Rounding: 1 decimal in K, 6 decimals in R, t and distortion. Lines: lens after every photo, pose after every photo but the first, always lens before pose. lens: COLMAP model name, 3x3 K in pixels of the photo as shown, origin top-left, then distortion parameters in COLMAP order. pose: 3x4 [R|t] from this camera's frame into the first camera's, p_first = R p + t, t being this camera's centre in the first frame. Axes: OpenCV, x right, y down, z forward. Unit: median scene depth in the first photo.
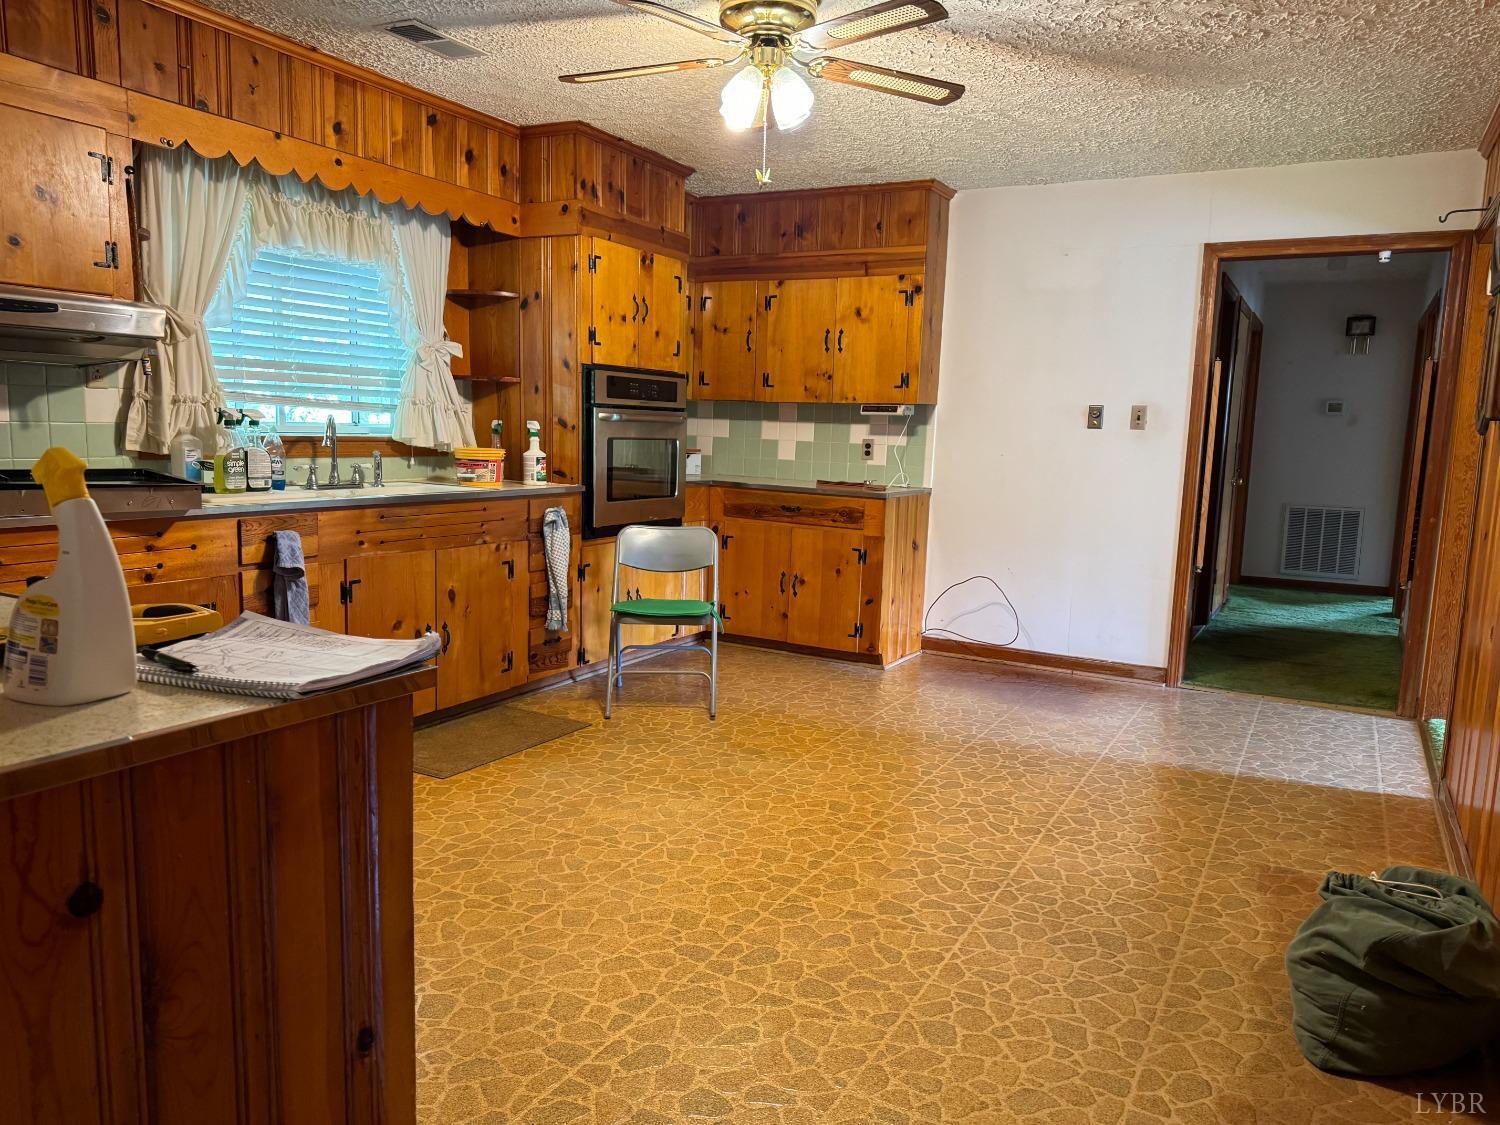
lens RADIAL K [[1081.3, 0, 742.9], [0, 1081.3, 575.5], [0, 0, 1]] dist [0.044253, -0.019107]
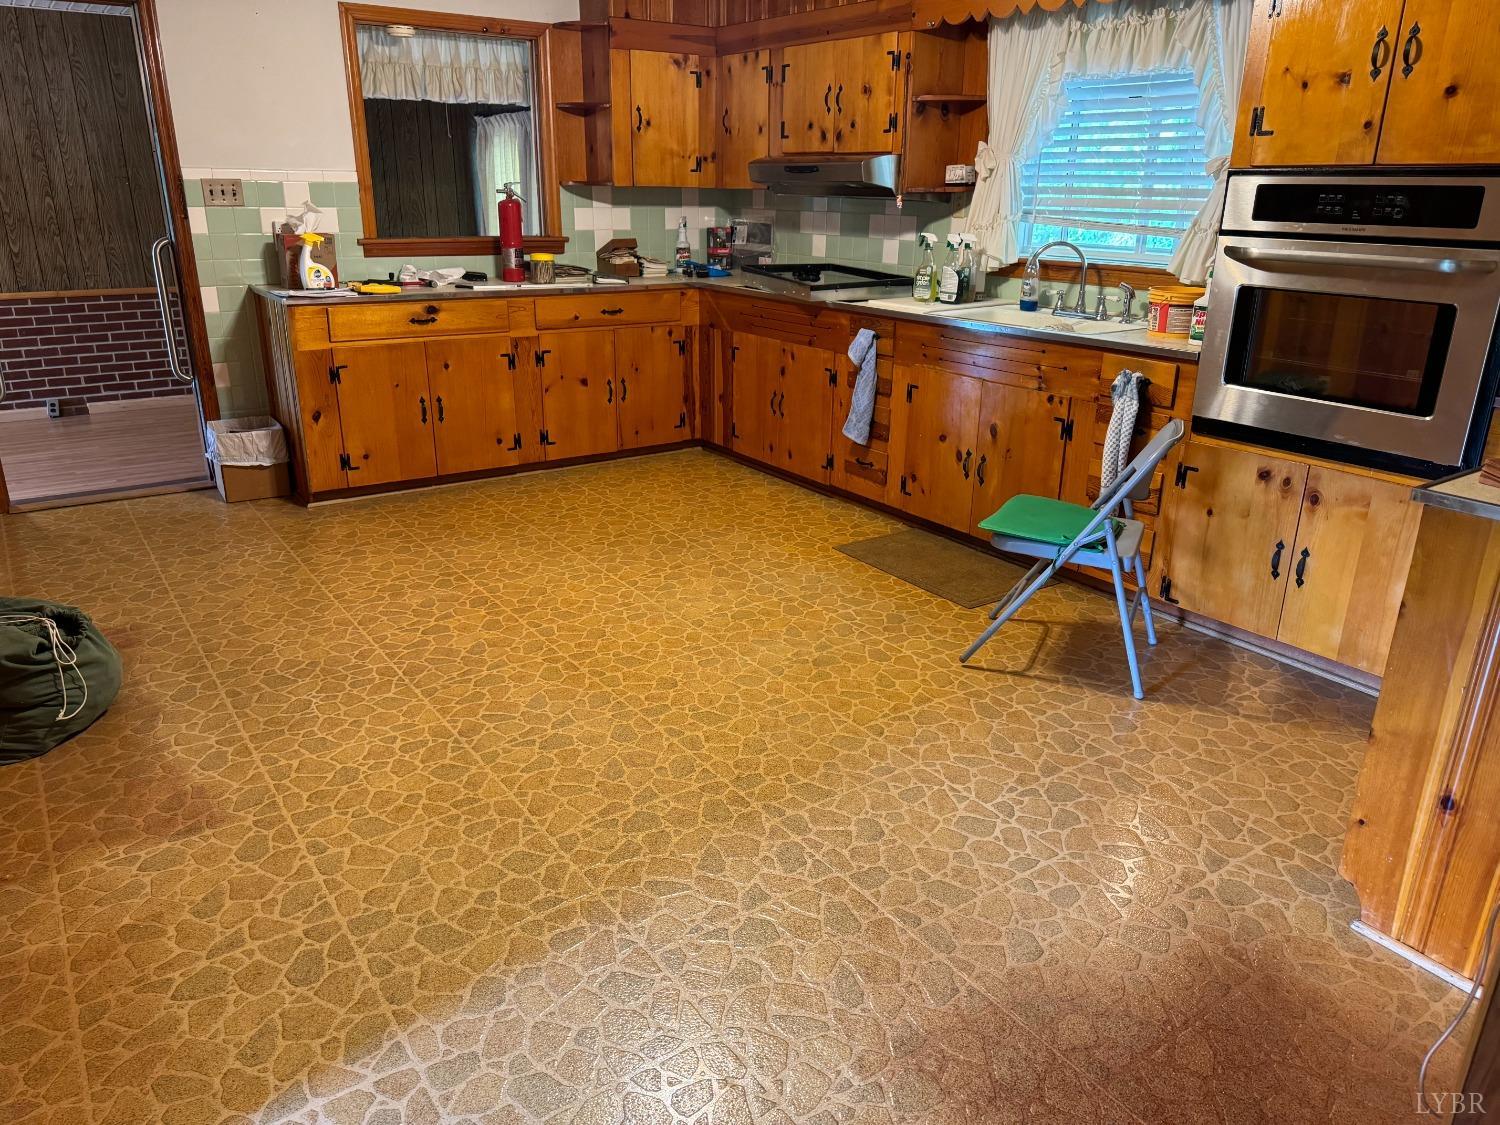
lens RADIAL K [[1081.3, 0, 736.8], [0, 1081.3, 559.1], [0, 0, 1]] dist [0.044253, -0.019107]
pose [[-0.453586, 0.256081, -0.853629, 0.813520], [-0.153142, 0.921186, 0.357721, -0.218903], [0.877956, 0.292983, -0.378621, 1.375379]]
